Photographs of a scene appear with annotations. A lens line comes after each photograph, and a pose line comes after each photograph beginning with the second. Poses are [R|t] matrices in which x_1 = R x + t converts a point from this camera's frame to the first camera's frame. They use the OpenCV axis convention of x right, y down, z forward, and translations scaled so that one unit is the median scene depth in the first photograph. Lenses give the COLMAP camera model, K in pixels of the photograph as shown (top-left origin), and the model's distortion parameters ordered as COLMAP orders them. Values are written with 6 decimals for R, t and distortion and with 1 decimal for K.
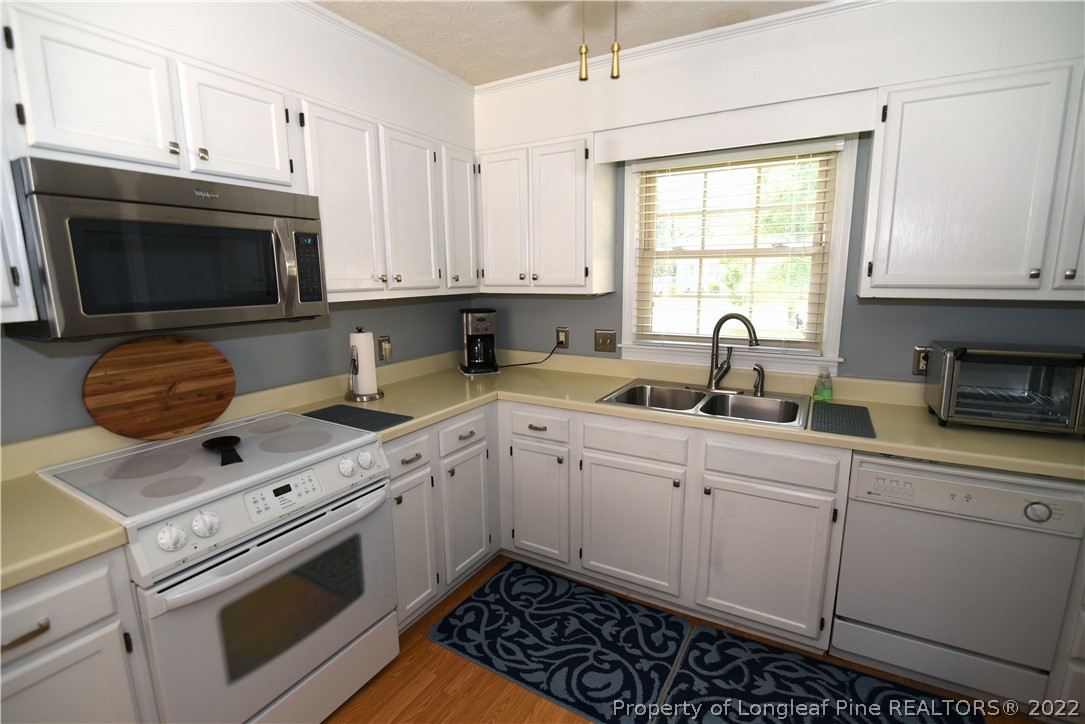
lens RADIAL K [[499.7, 0, 542.5], [0, 499.7, 362.0], [0, 0, 1]] dist [-0.021446, -0.000214]
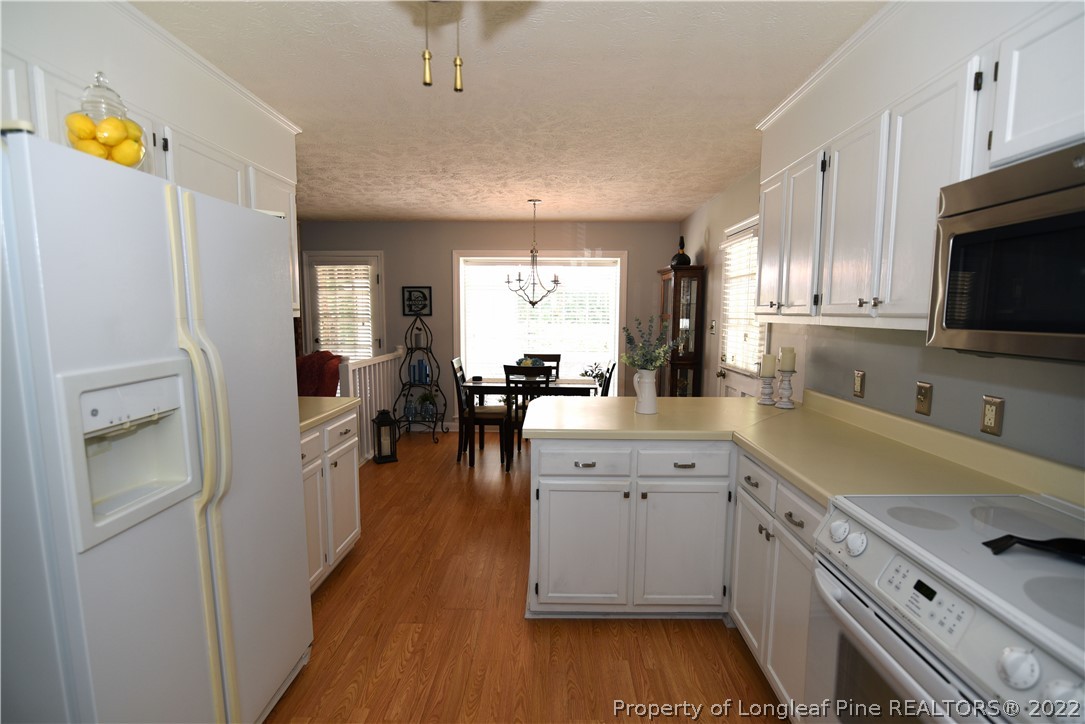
lens RADIAL K [[499.7, 0, 542.5], [0, 499.7, 362.0], [0, 0, 1]] dist [-0.021446, -0.000214]
pose [[-0.869413, 0.061174, -0.490284, 0.277251], [-0.078103, 0.962813, 0.258633, -0.196132], [0.487873, 0.263152, -0.832305, 1.247278]]
